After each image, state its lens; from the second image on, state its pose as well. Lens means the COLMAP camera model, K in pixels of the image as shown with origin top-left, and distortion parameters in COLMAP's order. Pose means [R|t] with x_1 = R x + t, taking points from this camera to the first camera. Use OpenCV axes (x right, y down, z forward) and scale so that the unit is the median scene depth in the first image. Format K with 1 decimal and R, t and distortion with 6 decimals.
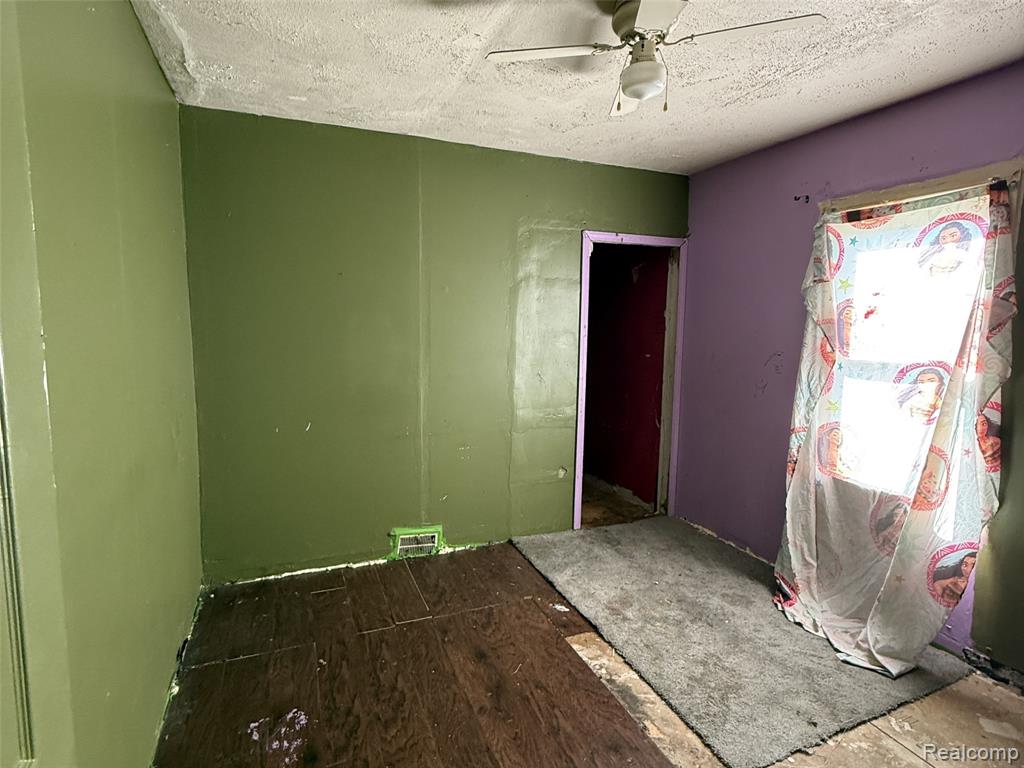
lens RADIAL K [[543.8, 0, 512.5], [0, 543.8, 381.9], [0, 0, 1]] dist [0.000862, -0.000842]
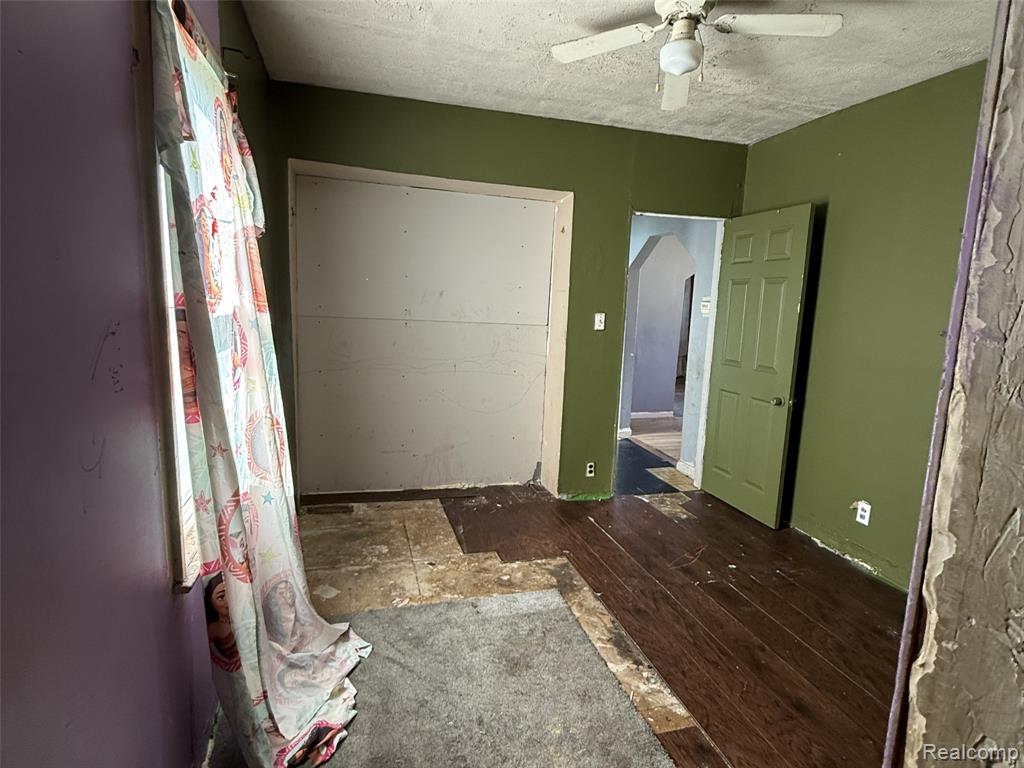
lens RADIAL K [[543.8, 0, 514.6], [0, 543.8, 382.0], [0, 0, 1]] dist [0.000862, -0.000842]
pose [[-0.992433, -0.071569, 0.099776, 0.346549], [-0.041760, 0.960862, 0.273861, -0.173674], [-0.115471, 0.267622, -0.956580, 1.864391]]
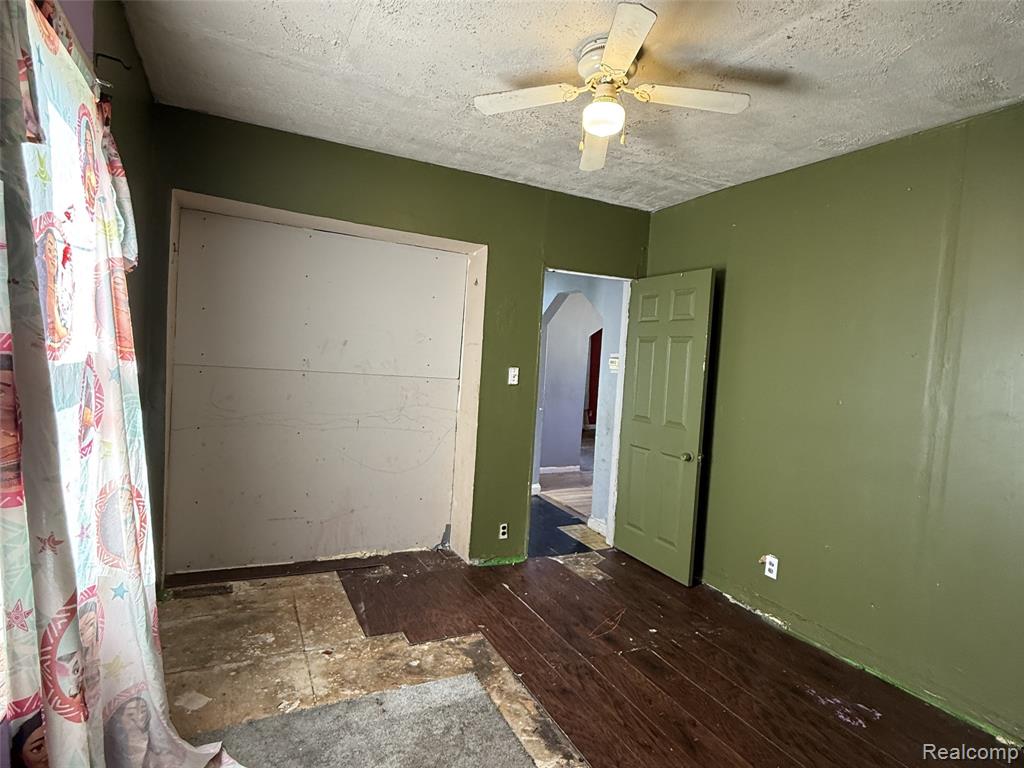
lens RADIAL K [[543.8, 0, 514.4], [0, 543.8, 380.5], [0, 0, 1]] dist [0.000862, -0.000842]
pose [[-0.994157, -0.075407, -0.077237, 0.387470], [-0.087409, 0.982220, 0.166142, -0.163200], [0.063336, 0.171922, -0.983072, 1.790859]]
